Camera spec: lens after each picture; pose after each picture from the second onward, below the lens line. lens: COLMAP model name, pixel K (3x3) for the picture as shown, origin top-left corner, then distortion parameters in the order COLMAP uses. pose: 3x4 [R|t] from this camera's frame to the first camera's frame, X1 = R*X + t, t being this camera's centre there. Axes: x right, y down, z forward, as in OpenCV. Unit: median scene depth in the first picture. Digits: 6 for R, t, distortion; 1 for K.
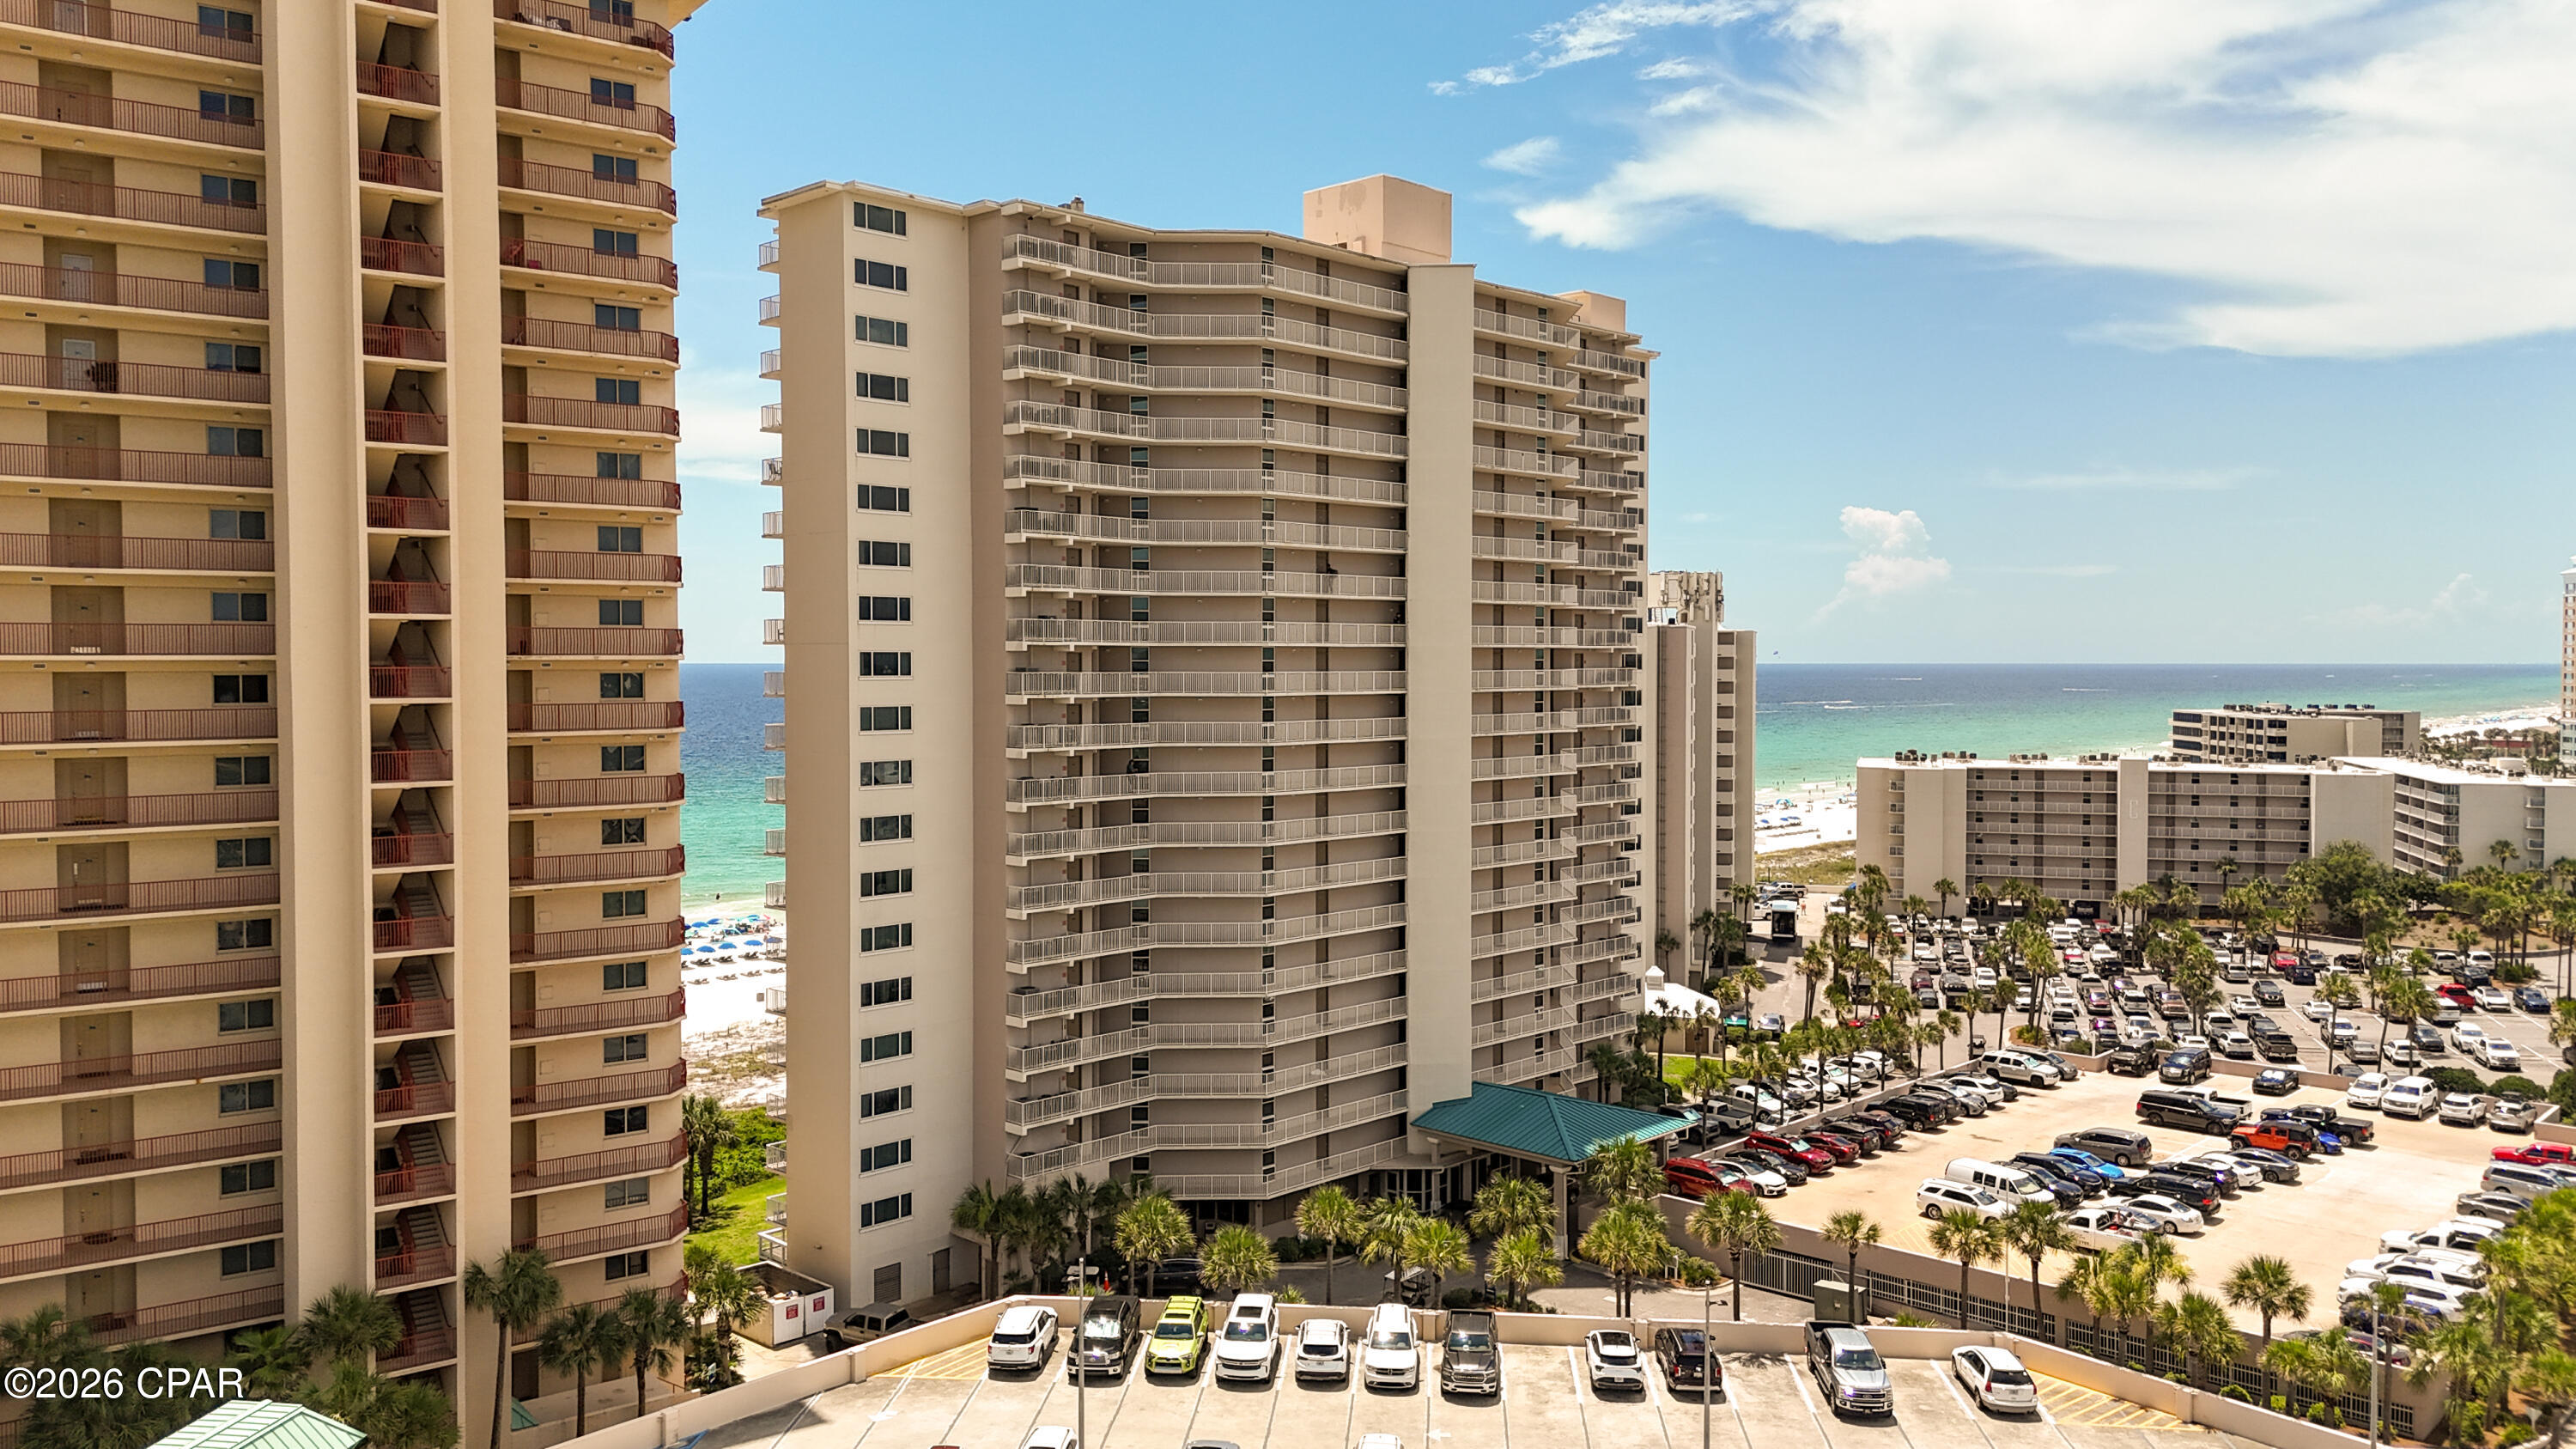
lens RADIAL K [[1908.6, 0, 1296.8], [0, 1908.6, 723.0], [0, 0, 1]] dist [0.081402, -0.080217]
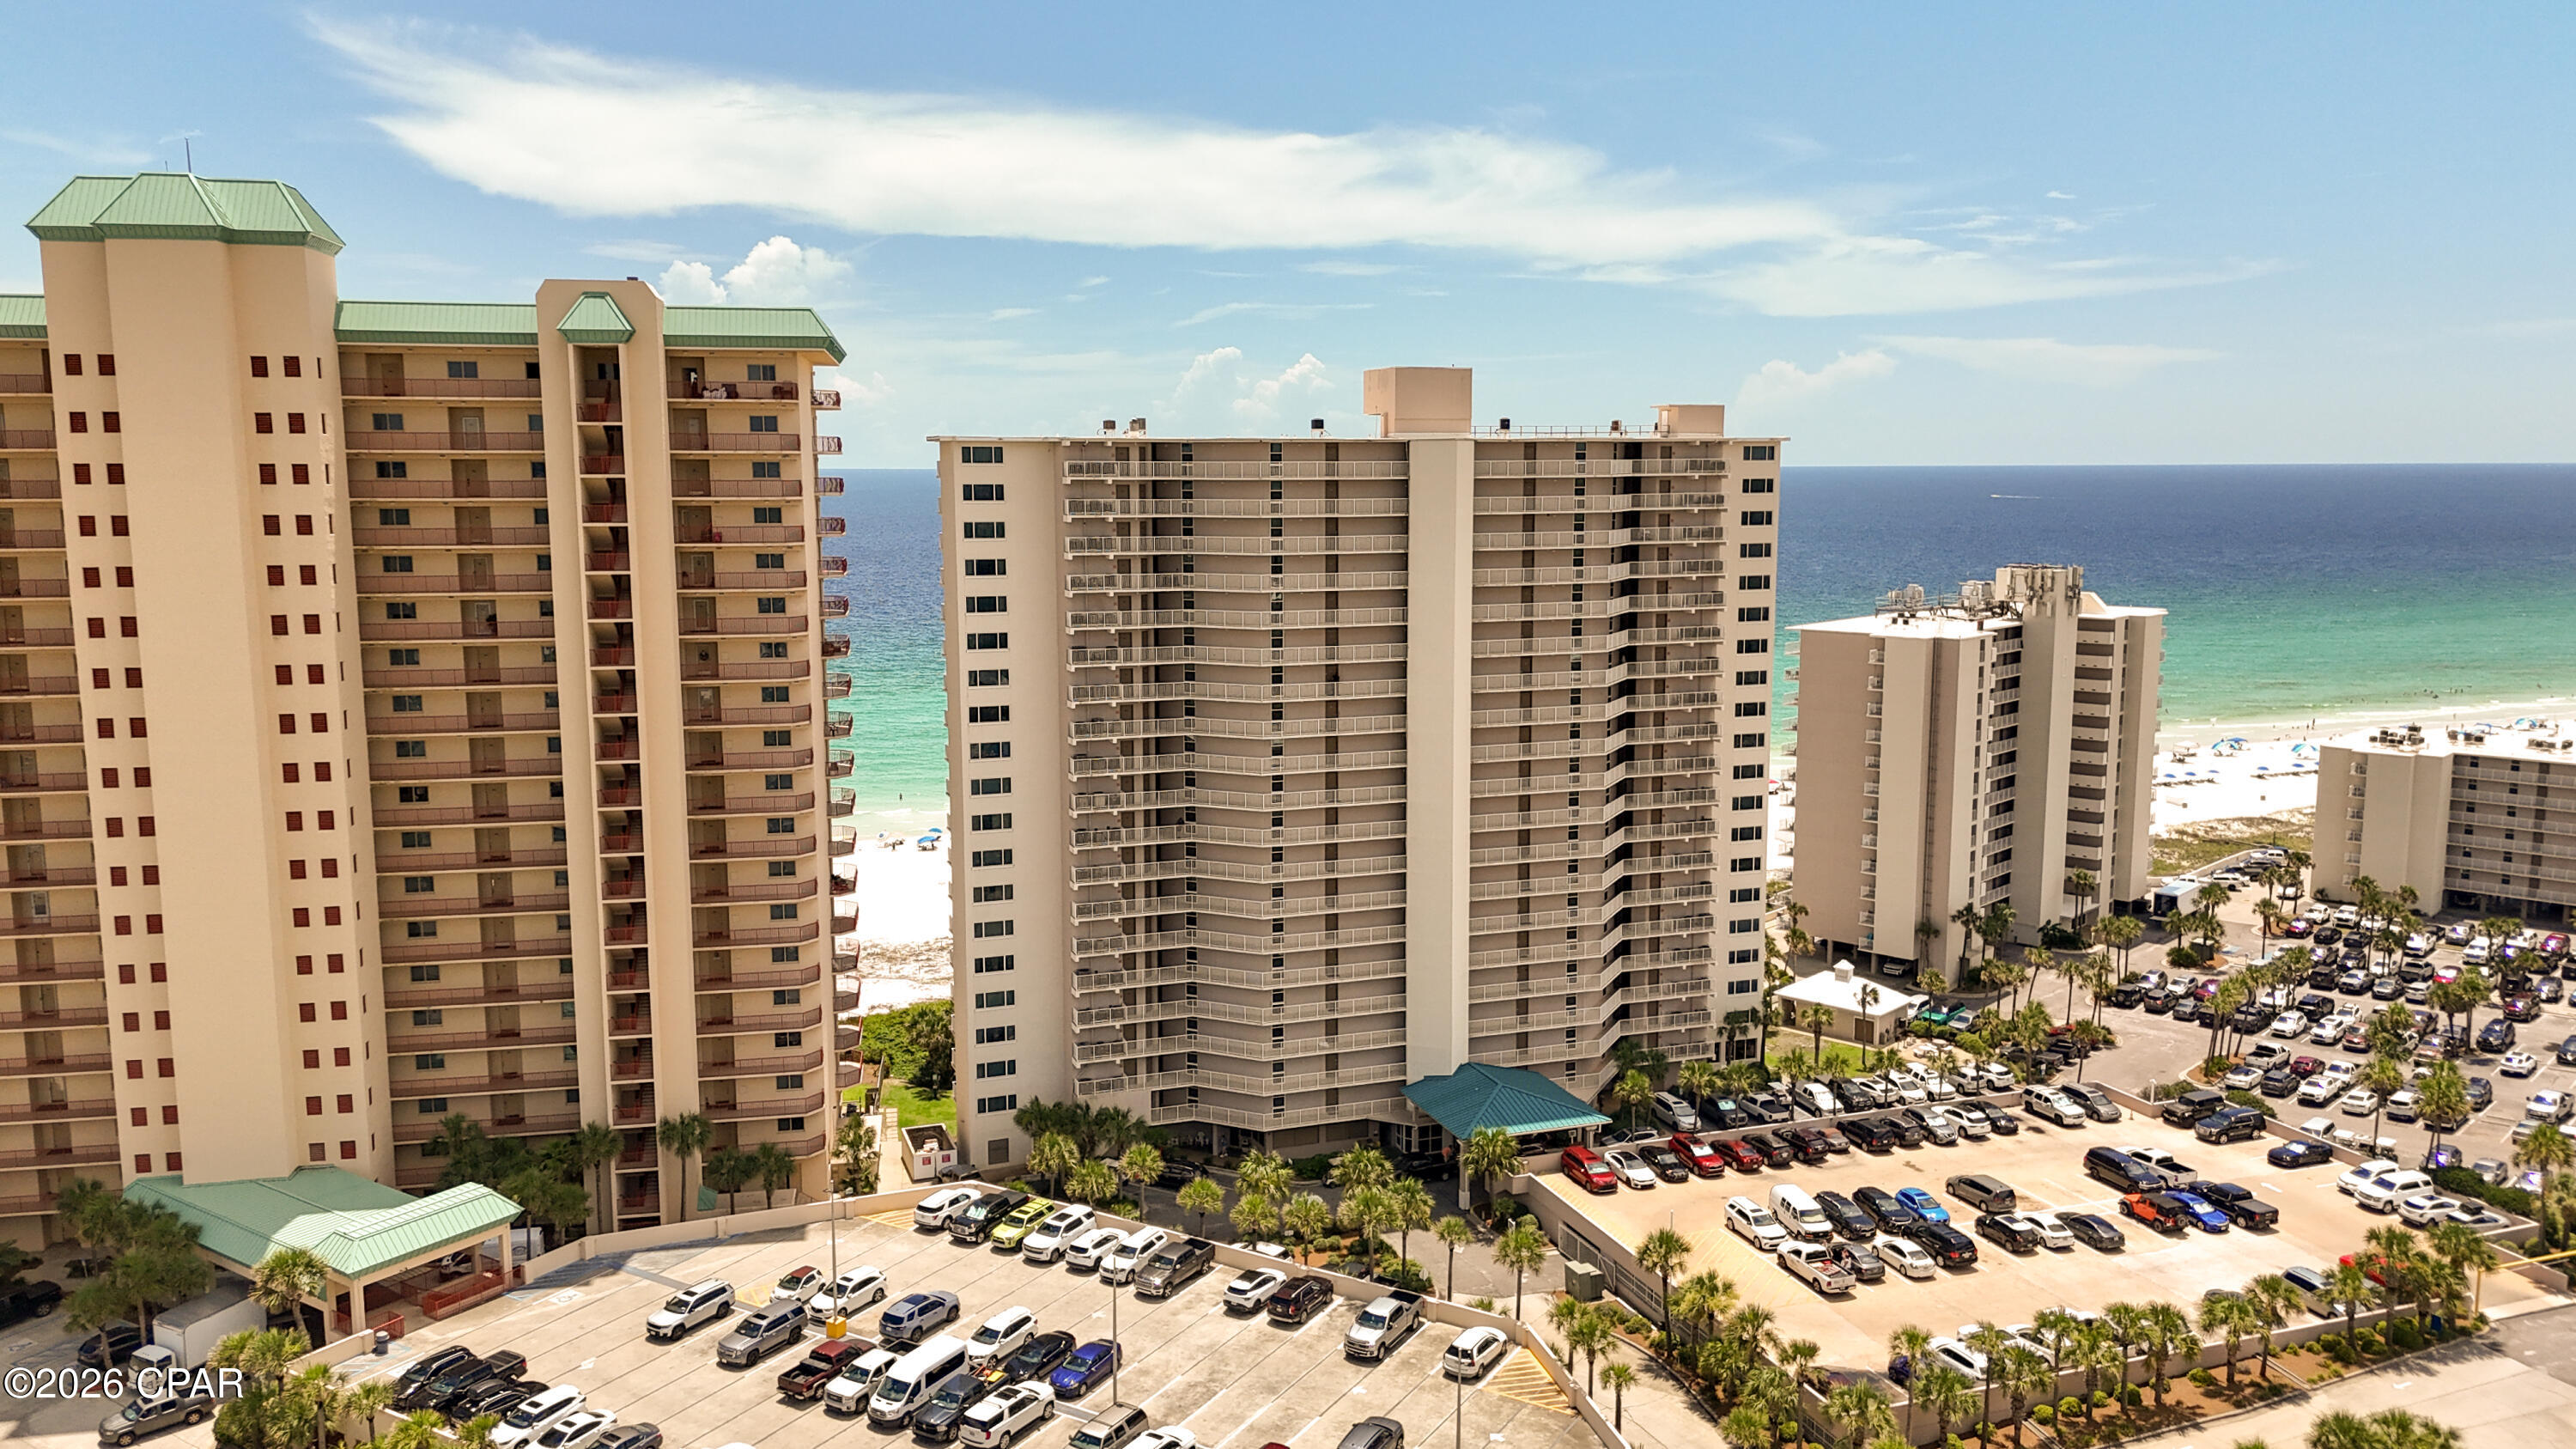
lens RADIAL K [[1979.9, 0, 1359.7], [0, 1979.9, 703.0], [0, 0, 1]] dist [0.116672, -0.146314]
pose [[0.890385, 0.060759, -0.451135, 0.717970], [-0.011599, 0.993758, 0.110949, -0.235849], [0.455060, -0.093555, 0.885532, -0.236652]]
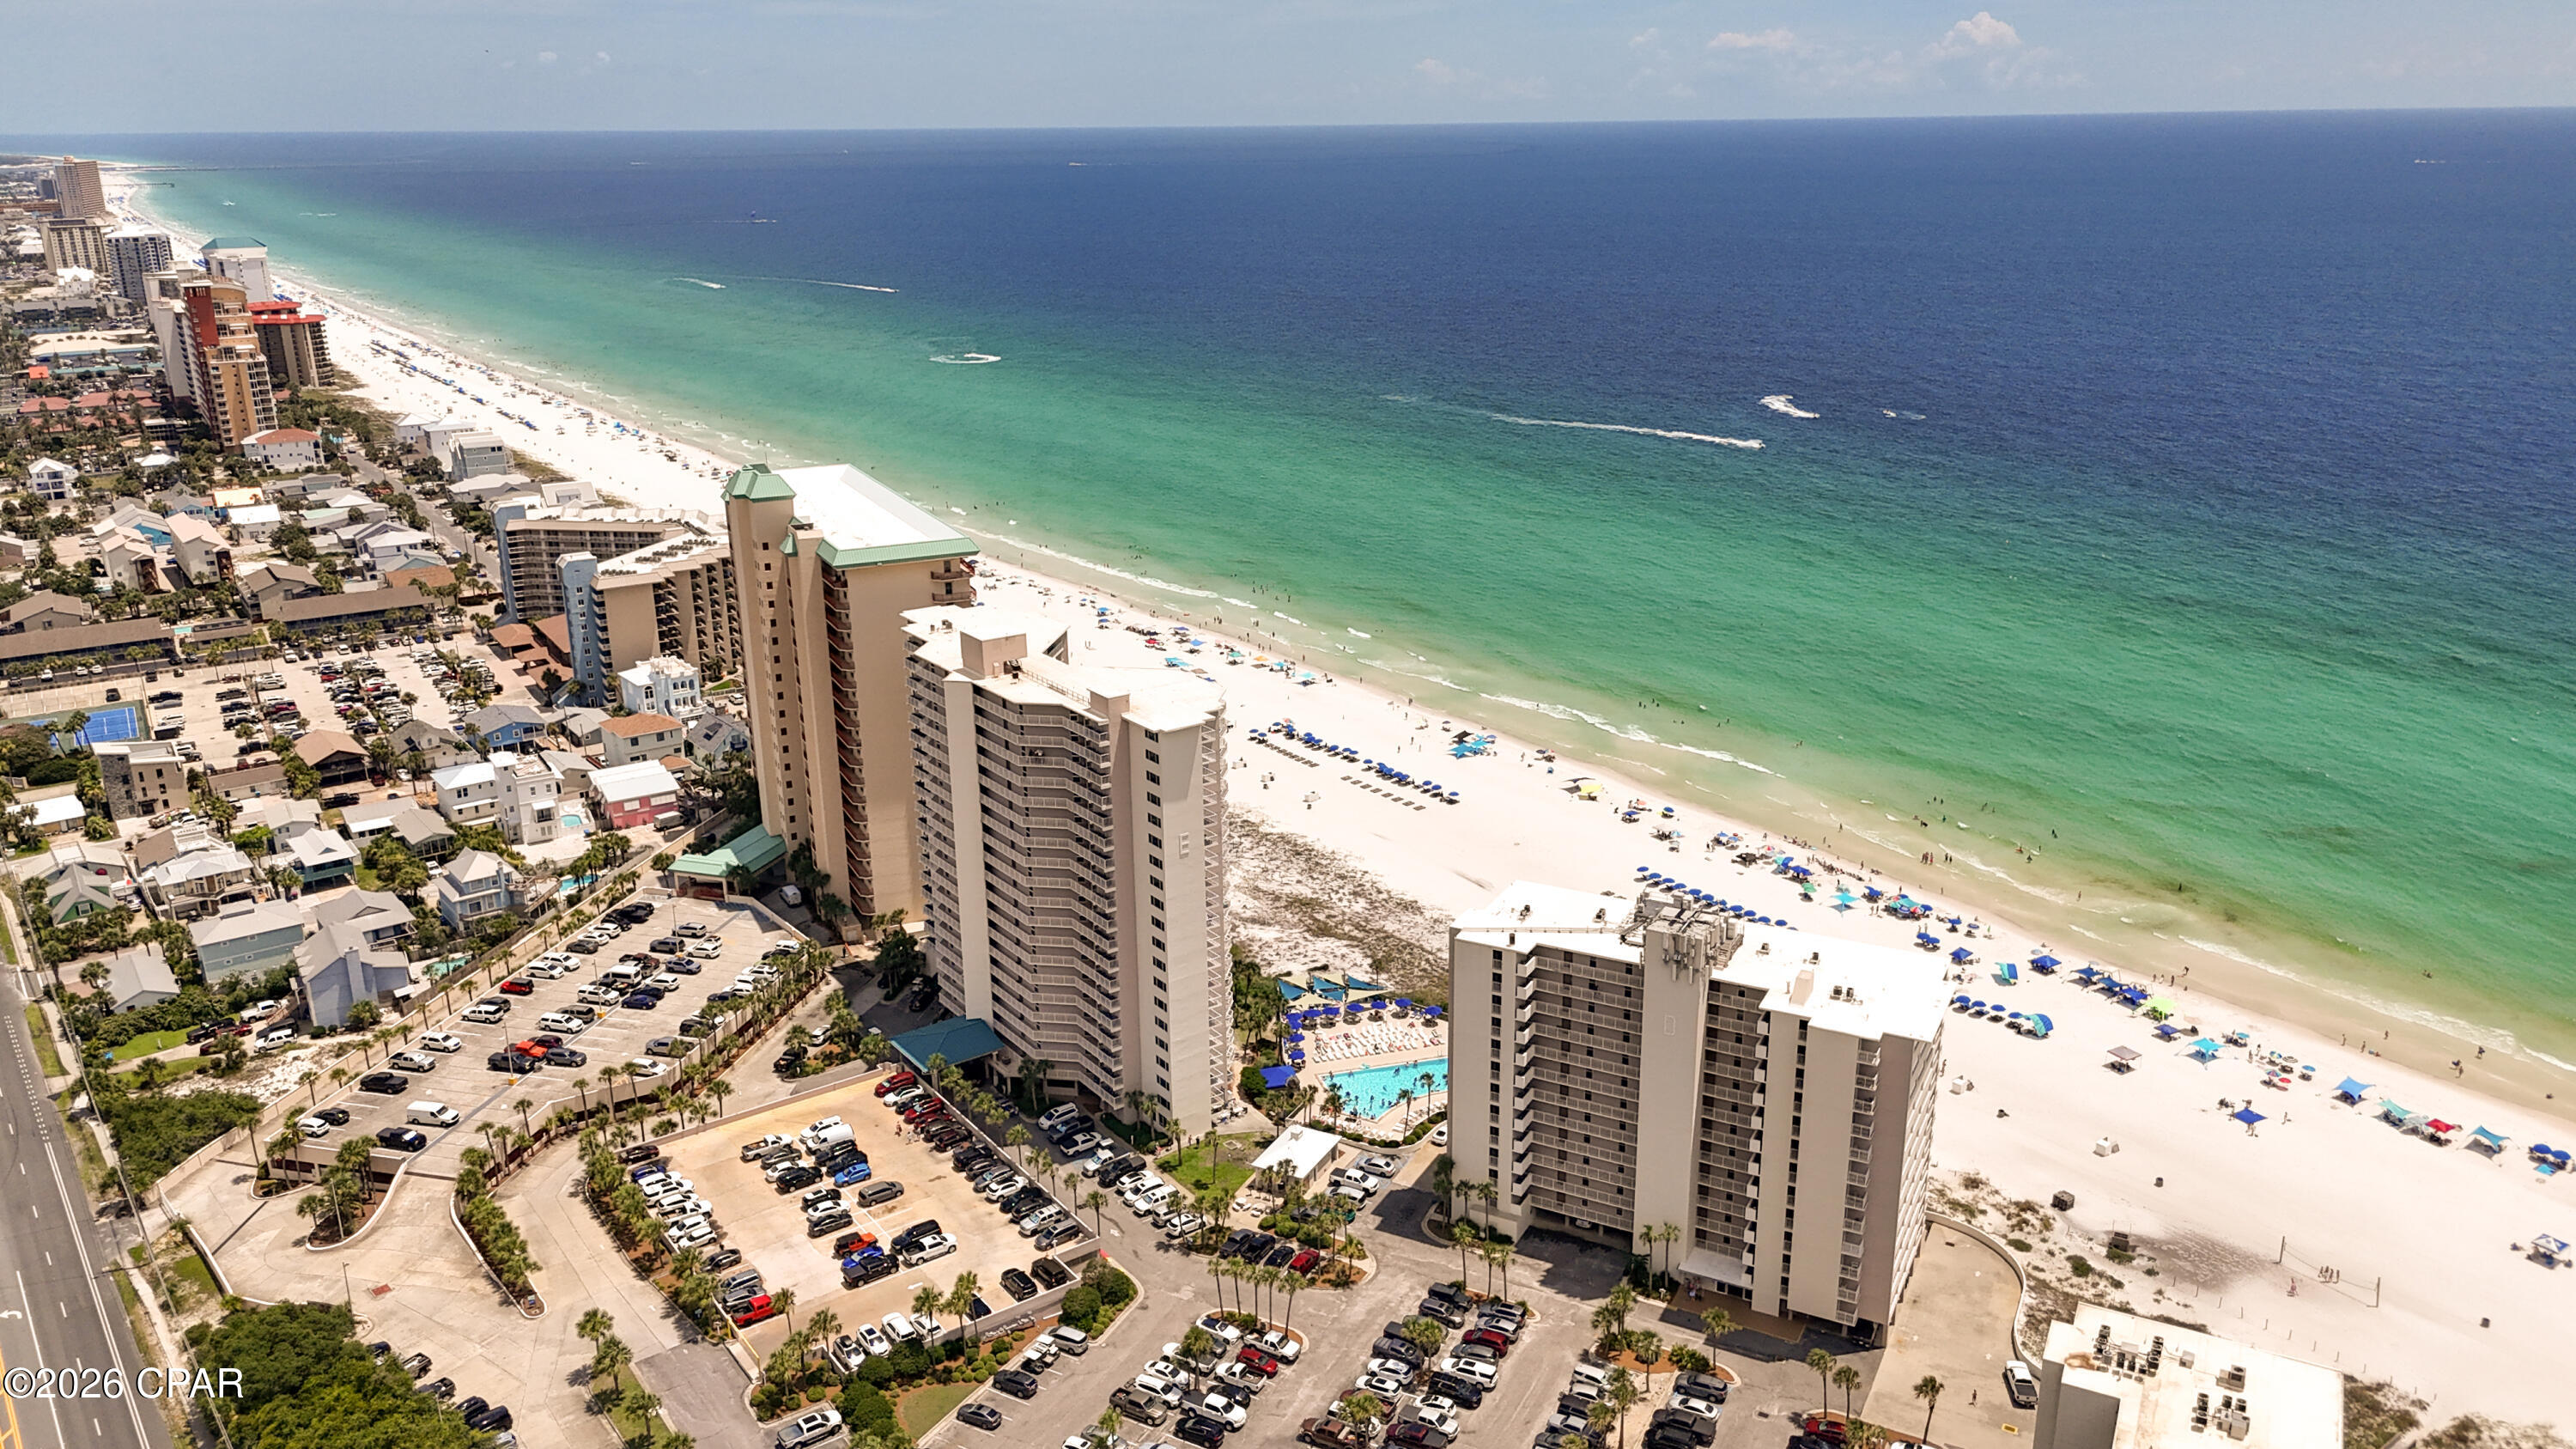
lens RADIAL K [[1908.6, 0, 1296.8], [0, 1908.6, 723.0], [0, 0, 1]] dist [0.081402, -0.080217]
pose [[-0.203048, 0.299691, -0.932178, 2.353241], [-0.012793, 0.951117, 0.308566, -0.988184], [0.979085, 0.074579, -0.189289, 2.032956]]
